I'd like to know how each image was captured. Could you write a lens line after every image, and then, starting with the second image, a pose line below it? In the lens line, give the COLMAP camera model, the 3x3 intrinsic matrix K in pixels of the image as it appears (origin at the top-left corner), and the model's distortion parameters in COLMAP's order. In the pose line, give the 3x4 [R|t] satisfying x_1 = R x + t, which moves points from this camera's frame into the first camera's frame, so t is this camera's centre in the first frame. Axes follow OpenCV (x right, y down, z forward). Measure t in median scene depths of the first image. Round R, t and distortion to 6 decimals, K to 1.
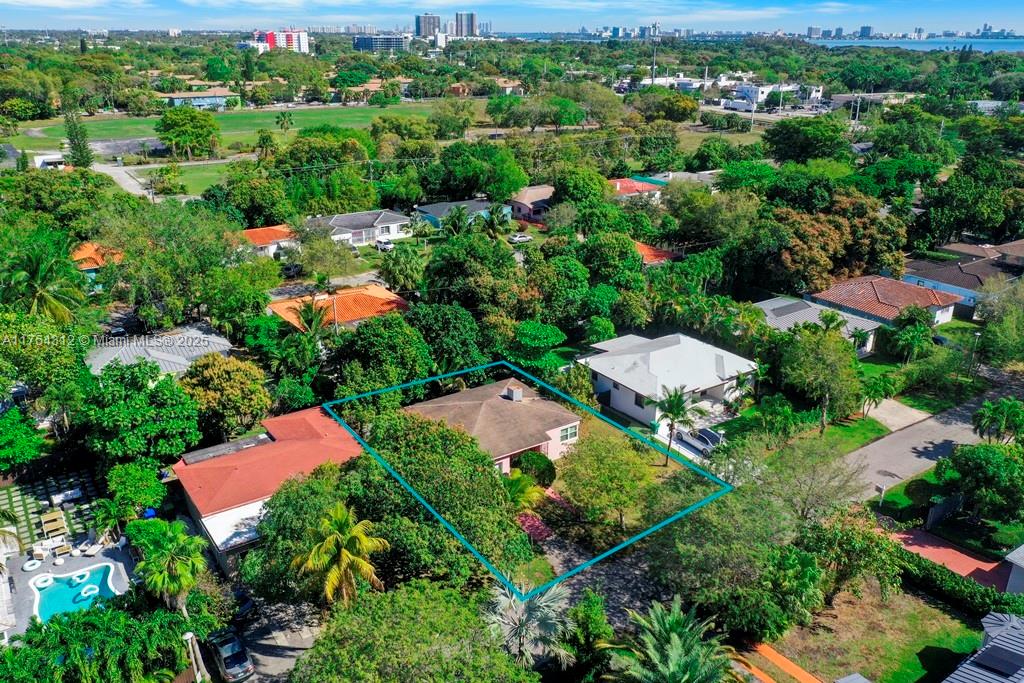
lens RADIAL K [[803.2, 0, 512.0], [0, 803.2, 341.5], [0, 0, 1]] dist [-0.001583, -0.000735]
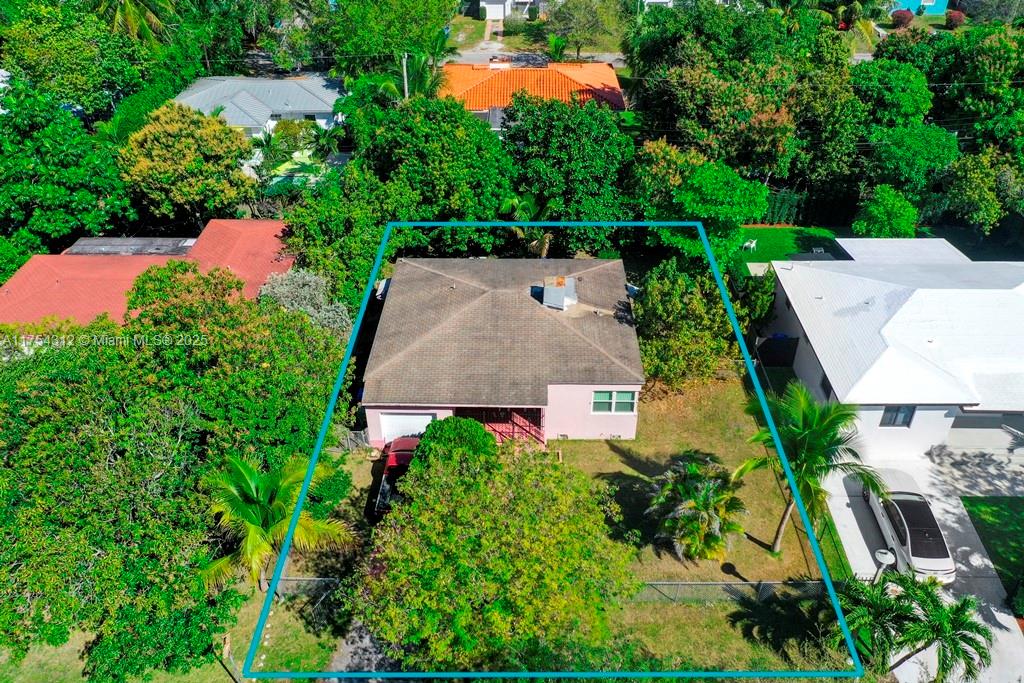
lens RADIAL K [[803.2, 0, 512.0], [0, 803.2, 341.5], [0, 0, 1]] dist [-0.001583, -0.000735]
pose [[0.807996, 0.328205, -0.489310, 0.193915], [-0.200977, 0.934202, 0.294745, -0.041835], [0.553851, -0.139813, 0.820793, 0.433931]]
